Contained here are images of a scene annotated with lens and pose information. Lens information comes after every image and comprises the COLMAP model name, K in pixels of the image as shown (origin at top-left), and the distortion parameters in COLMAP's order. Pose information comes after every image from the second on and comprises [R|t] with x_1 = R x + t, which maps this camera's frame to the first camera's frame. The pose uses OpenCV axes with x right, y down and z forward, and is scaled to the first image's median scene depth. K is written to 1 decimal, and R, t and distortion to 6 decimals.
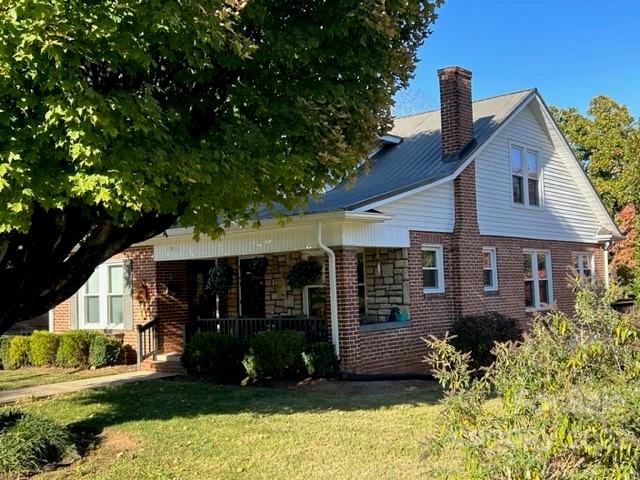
lens RADIAL K [[739.6, 0, 320.0], [0, 739.6, 240.0], [0, 0, 1]] dist [0.127161, -0.353698]
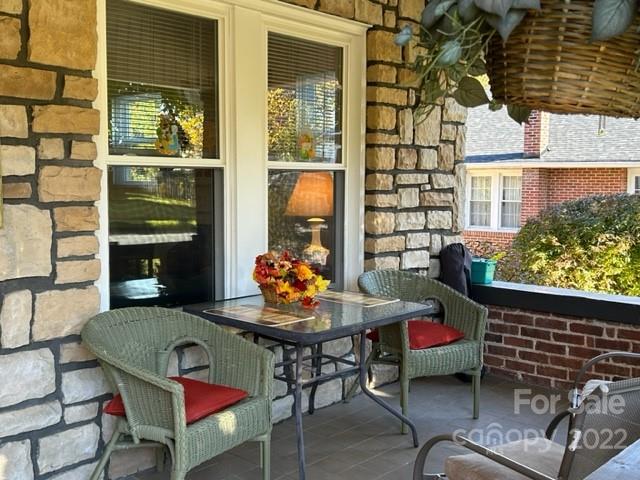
lens RADIAL K [[739.6, 0, 320.0], [0, 739.6, 240.0], [0, 0, 1]] dist [0.127161, -0.353698]
pose [[0.029654, -0.043194, 0.998627, -0.204305], [-0.072334, 0.996354, 0.045244, 0.070949], [-0.996940, -0.073576, 0.026421, 0.942171]]
